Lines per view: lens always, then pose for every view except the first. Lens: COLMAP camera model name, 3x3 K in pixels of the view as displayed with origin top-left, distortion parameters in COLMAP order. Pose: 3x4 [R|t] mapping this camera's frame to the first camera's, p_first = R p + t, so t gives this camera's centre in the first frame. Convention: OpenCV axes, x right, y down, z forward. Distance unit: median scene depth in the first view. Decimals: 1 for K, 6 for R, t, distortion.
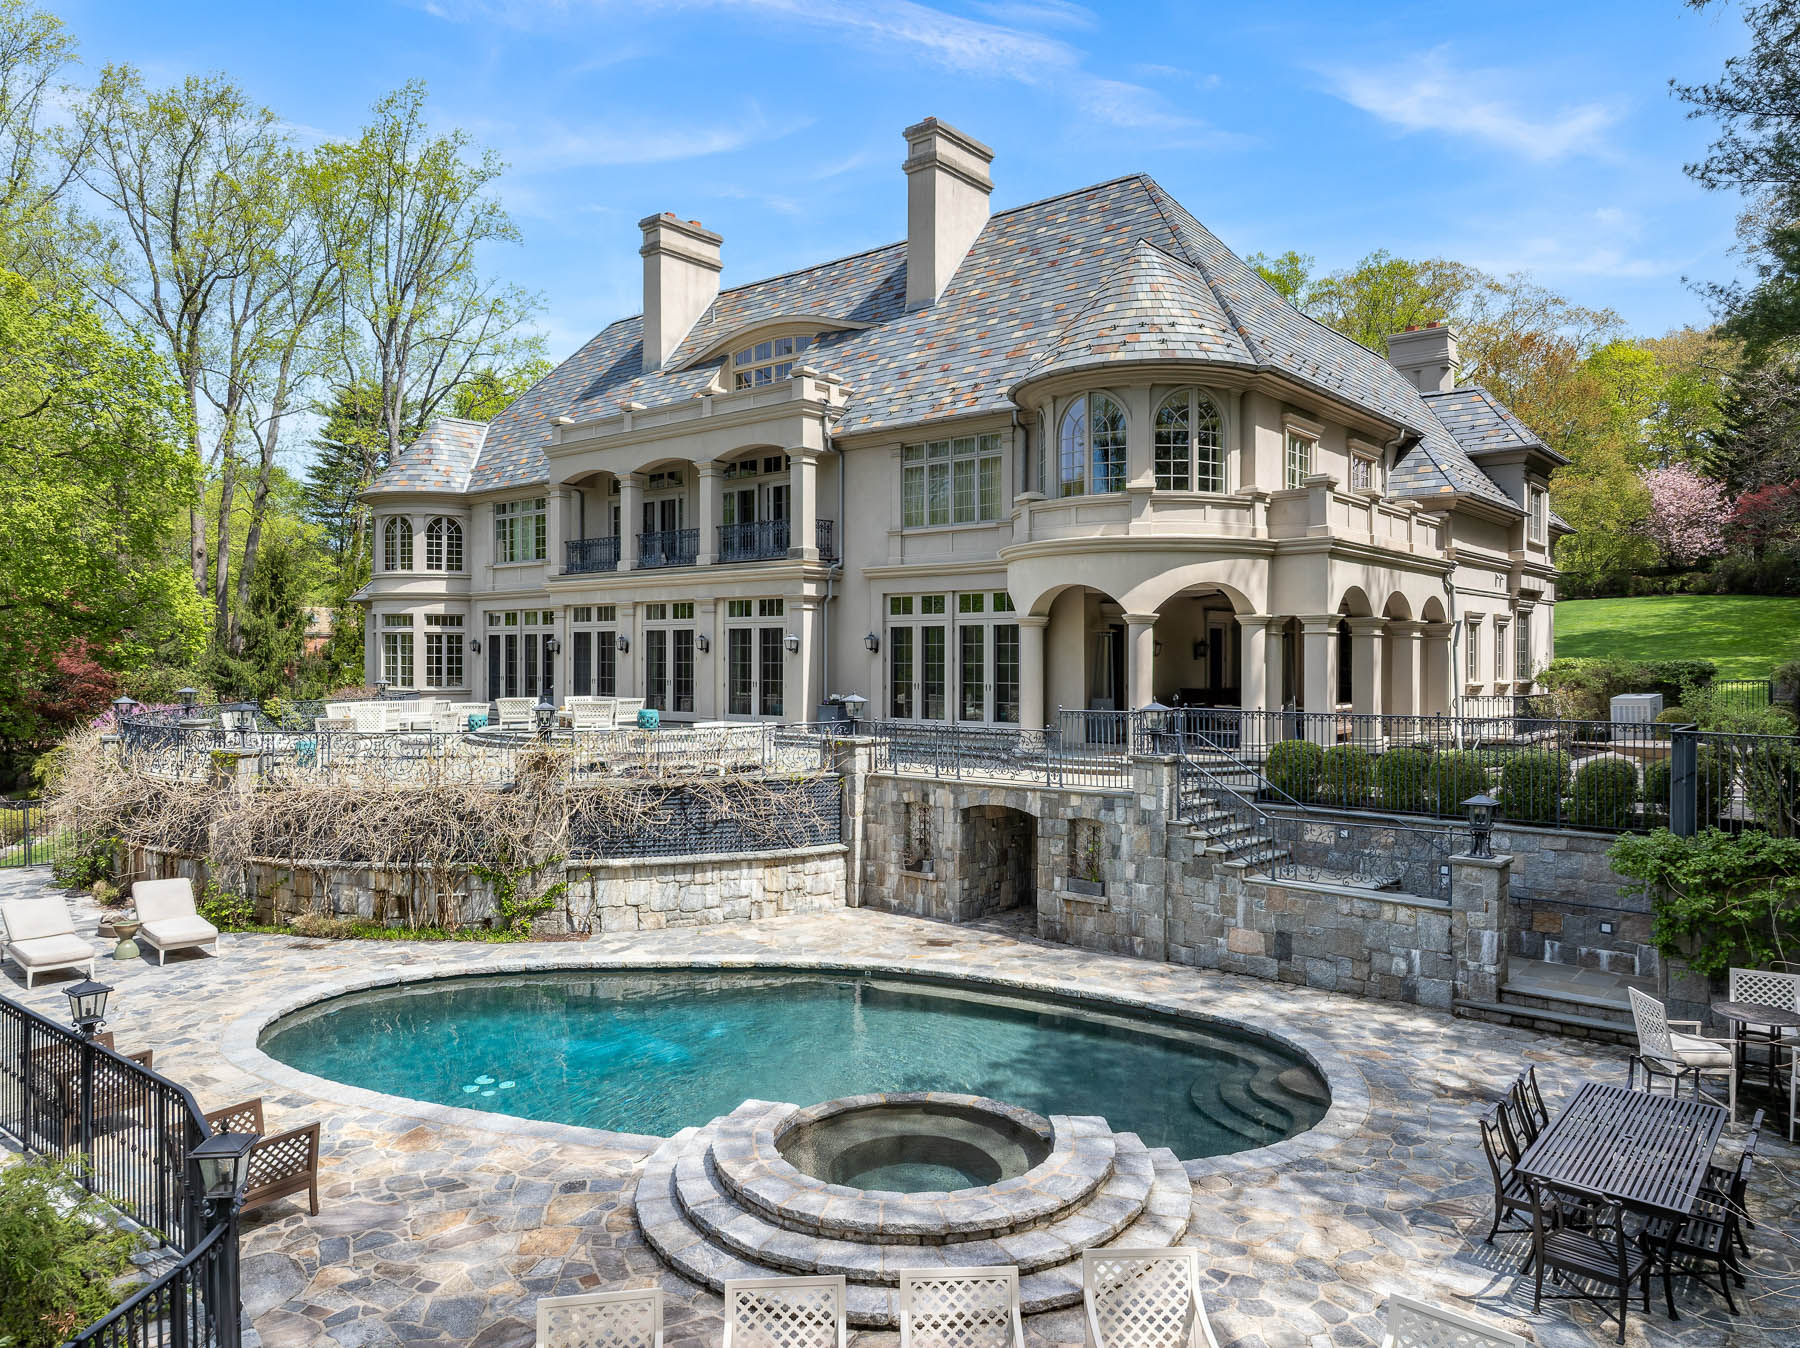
lens RADIAL K [[1225.5, 0, 898.7], [0, 1225.5, 681.1], [0, 0, 1]] dist [-0.004257, -0.001776]
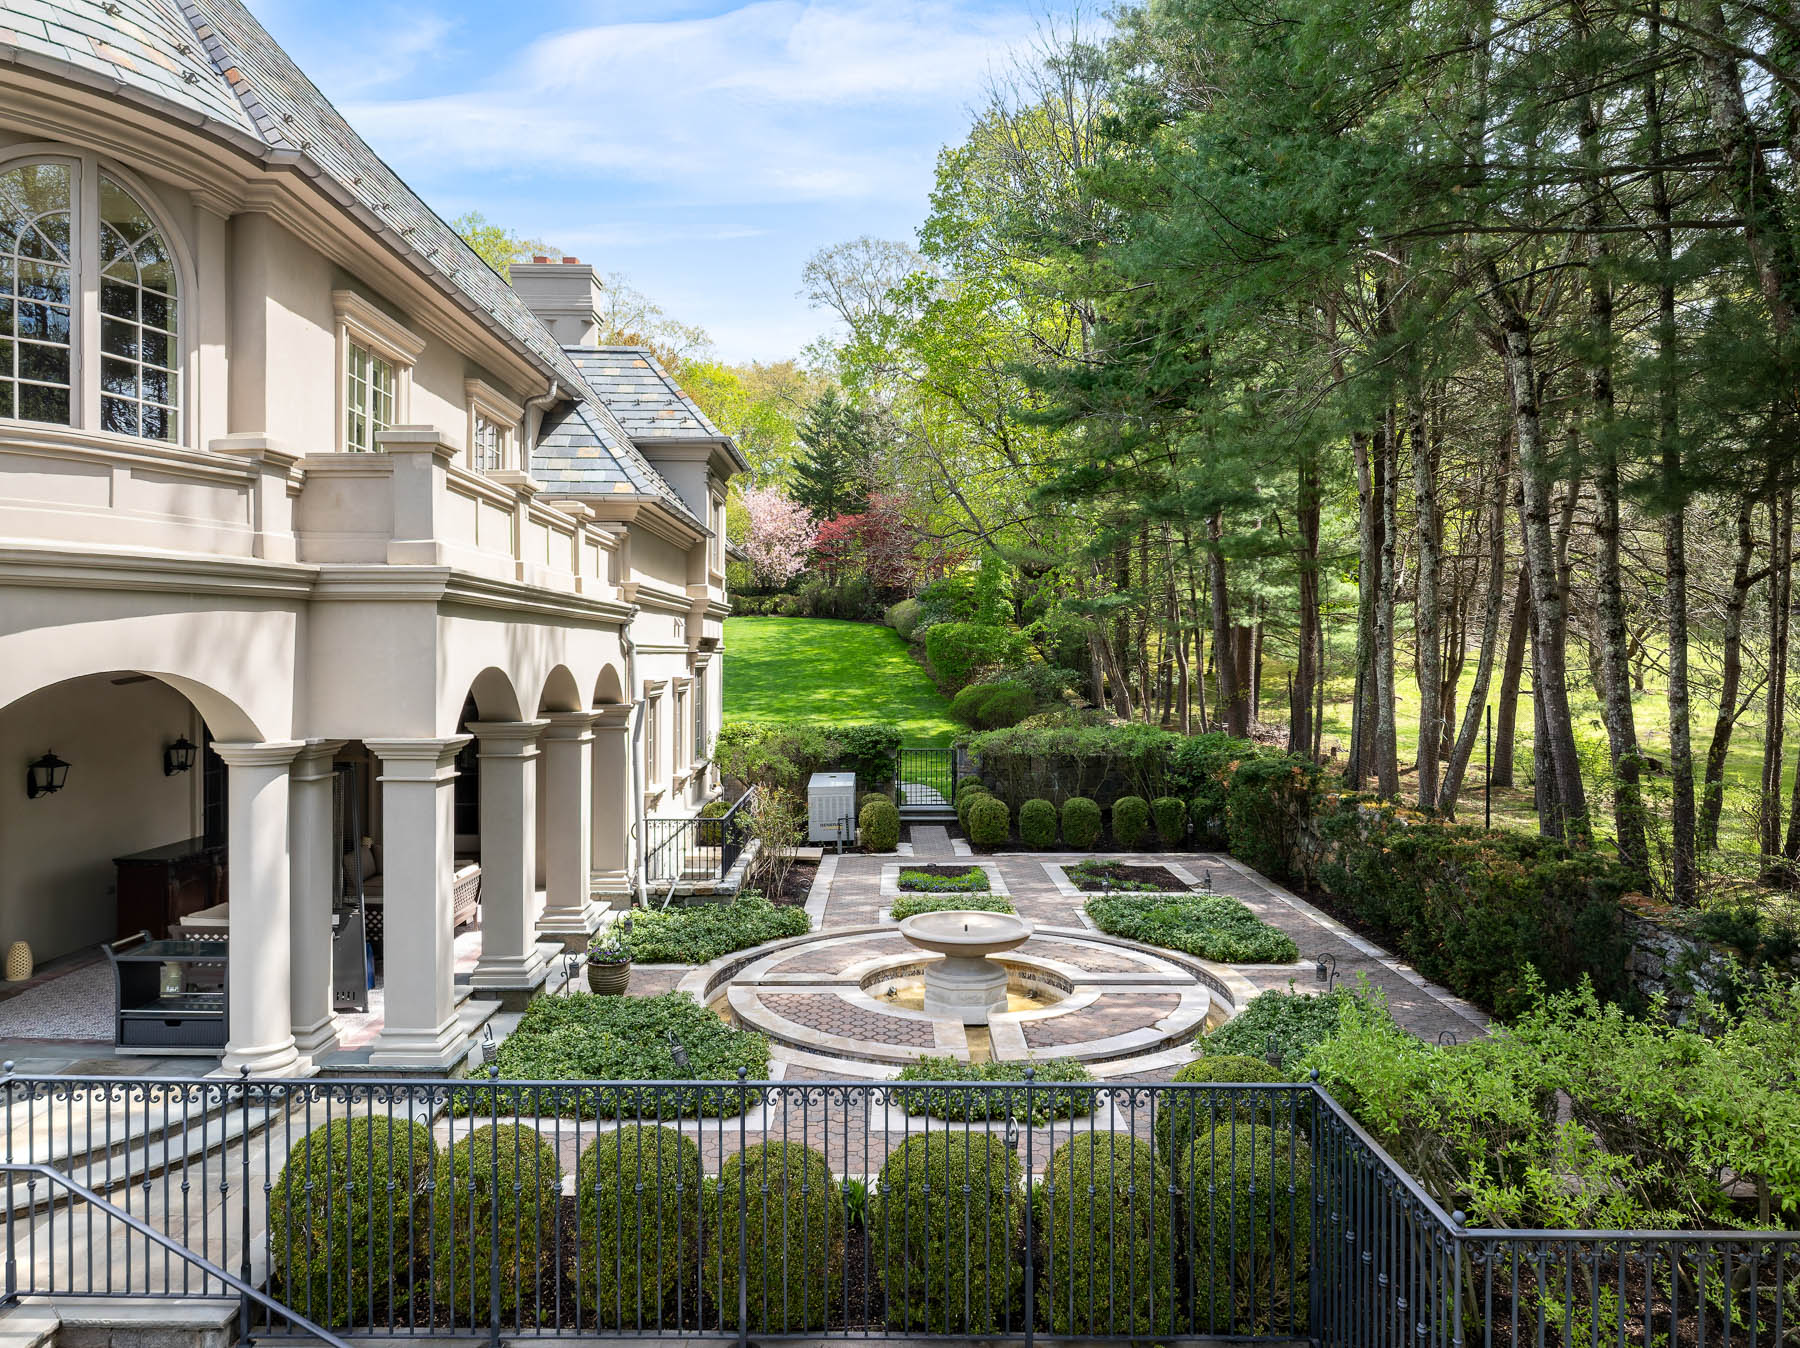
lens RADIAL K [[1244.6, 0, 900.0], [0, 1244.6, 674.0], [0, 0, 1]] dist [0.006971, 0.000823]
pose [[0.760930, -0.001591, 0.648832, 0.146026], [0.002870, 0.999995, -0.000913, -0.061904], [-0.648828, 0.002557, 0.760931, 0.431712]]
